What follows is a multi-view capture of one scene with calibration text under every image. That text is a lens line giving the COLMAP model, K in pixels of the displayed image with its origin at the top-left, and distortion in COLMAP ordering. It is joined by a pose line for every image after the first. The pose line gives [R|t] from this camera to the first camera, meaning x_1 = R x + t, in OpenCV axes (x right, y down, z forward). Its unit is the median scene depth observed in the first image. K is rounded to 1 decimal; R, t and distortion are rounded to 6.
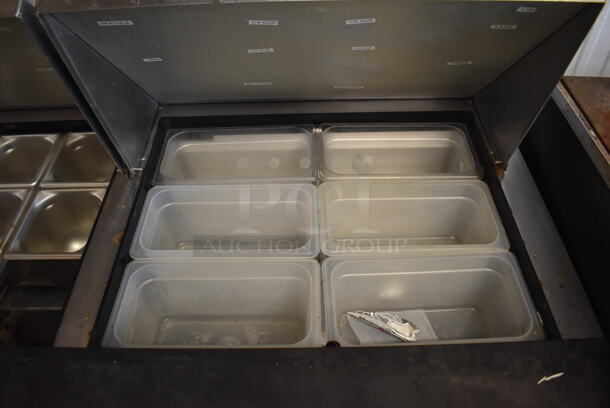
lens RADIAL K [[471.7, 0, 305.0], [0, 471.7, 204.0], [0, 0, 1]] dist [-0.100061, -0.001782]
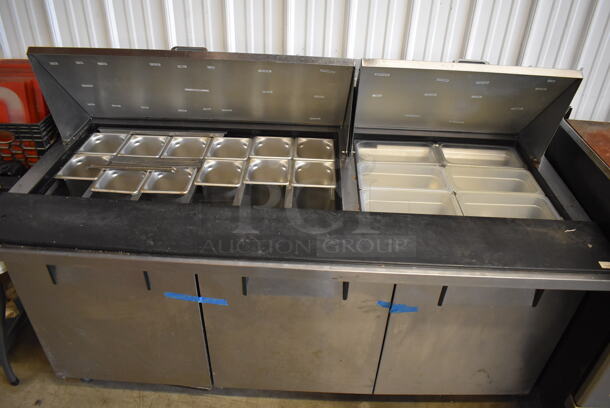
lens RADIAL K [[471.7, 0, 305.0], [0, 471.7, 204.0], [0, 0, 1]] dist [-0.100061, -0.001782]
pose [[0.998186, 0.059987, -0.005177, -0.525511], [-0.059823, 0.978391, -0.197921, 0.523344], [-0.006808, 0.197872, 0.980204, -0.848715]]
